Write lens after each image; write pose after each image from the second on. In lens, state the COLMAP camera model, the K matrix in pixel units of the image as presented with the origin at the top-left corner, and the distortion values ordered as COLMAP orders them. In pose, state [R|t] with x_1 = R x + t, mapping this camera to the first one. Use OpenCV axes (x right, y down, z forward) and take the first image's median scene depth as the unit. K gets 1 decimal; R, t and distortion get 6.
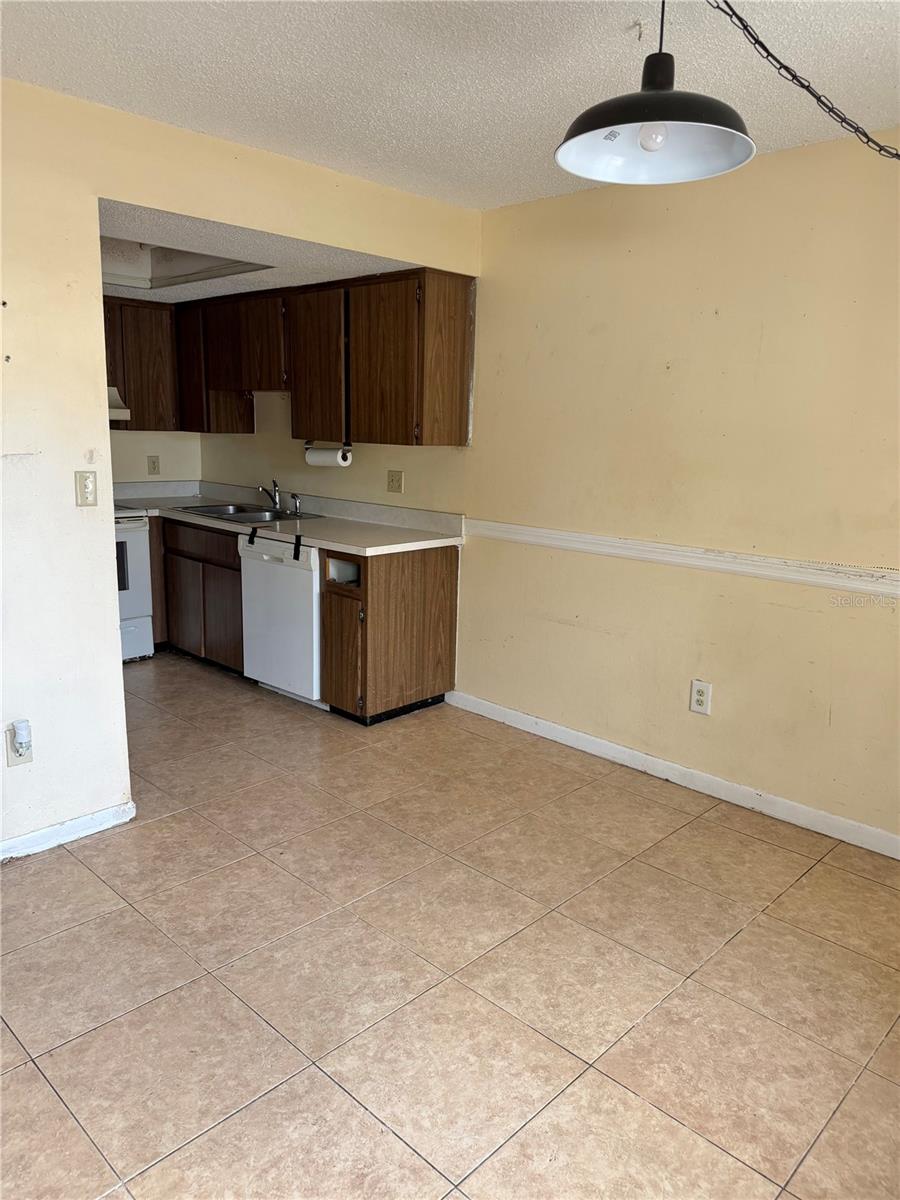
lens RADIAL K [[841.4, 0, 450.0], [0, 841.4, 600.0], [0, 0, 1]] dist [0.107660, -0.134788]
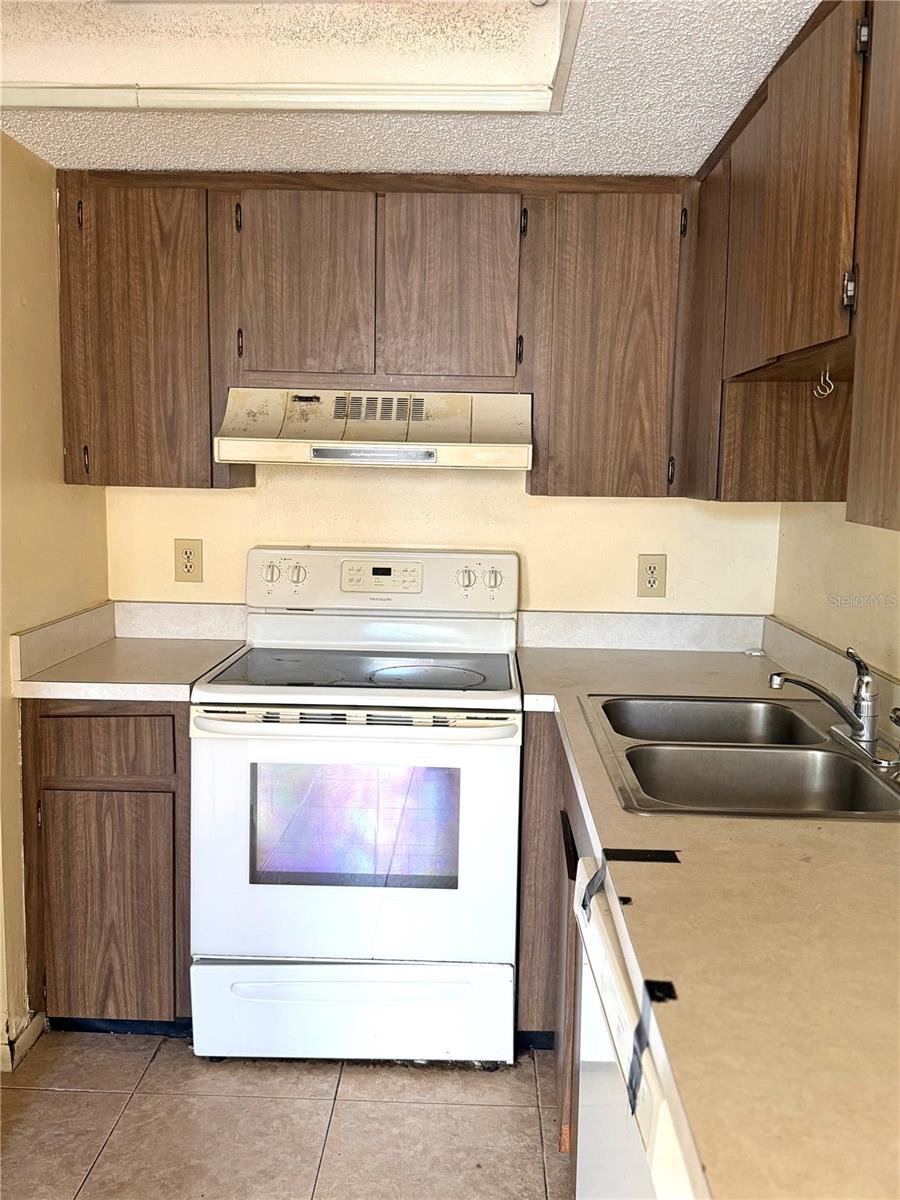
lens RADIAL K [[1052.8, 0, 446.9], [0, 1052.8, 594.8], [0, 0, 1]] dist [0.101726, 0.000184]
pose [[0.665186, 0.073403, -0.743061, -0.022760], [-0.149781, 0.988046, -0.036480, -0.123066], [0.731501, 0.135563, 0.668228, 0.619826]]
